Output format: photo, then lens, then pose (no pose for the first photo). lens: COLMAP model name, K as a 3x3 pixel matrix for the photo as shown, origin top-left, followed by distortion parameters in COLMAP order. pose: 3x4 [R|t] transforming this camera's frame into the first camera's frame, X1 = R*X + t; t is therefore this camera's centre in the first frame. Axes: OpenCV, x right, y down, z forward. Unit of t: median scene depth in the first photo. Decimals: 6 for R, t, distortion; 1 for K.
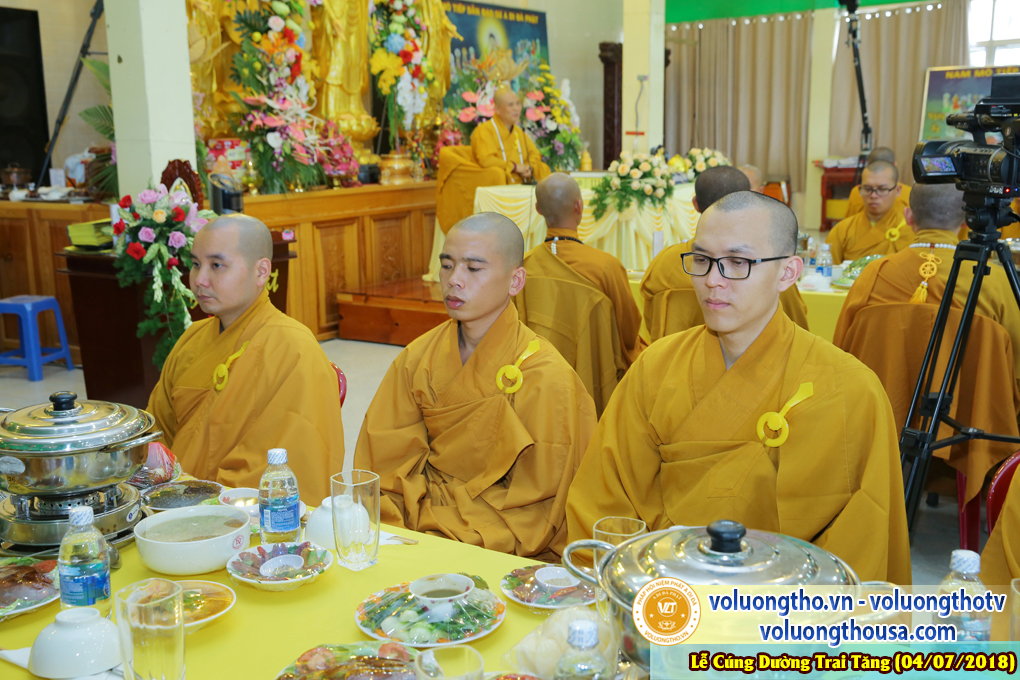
lens RADIAL K [[1142.5, 0, 510.0], [0, 1142.5, 340.0], [0, 0, 1]] dist [0.019183, 0.159714]
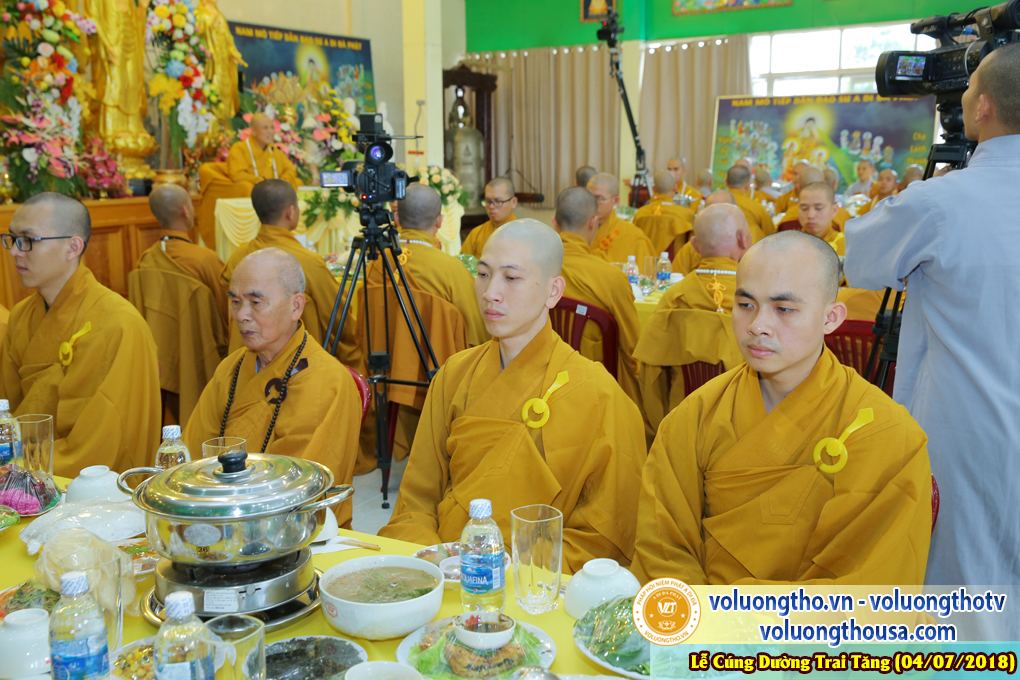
lens RADIAL K [[1142.5, 0, 510.0], [0, 1142.5, 340.0], [0, 0, 1]] dist [0.019183, 0.159714]
pose [[0.998599, -0.001978, 0.052880, 0.170074], [0.002809, 0.999873, -0.015657, 0.020163], [-0.052842, 0.015784, 0.998478, -0.119619]]
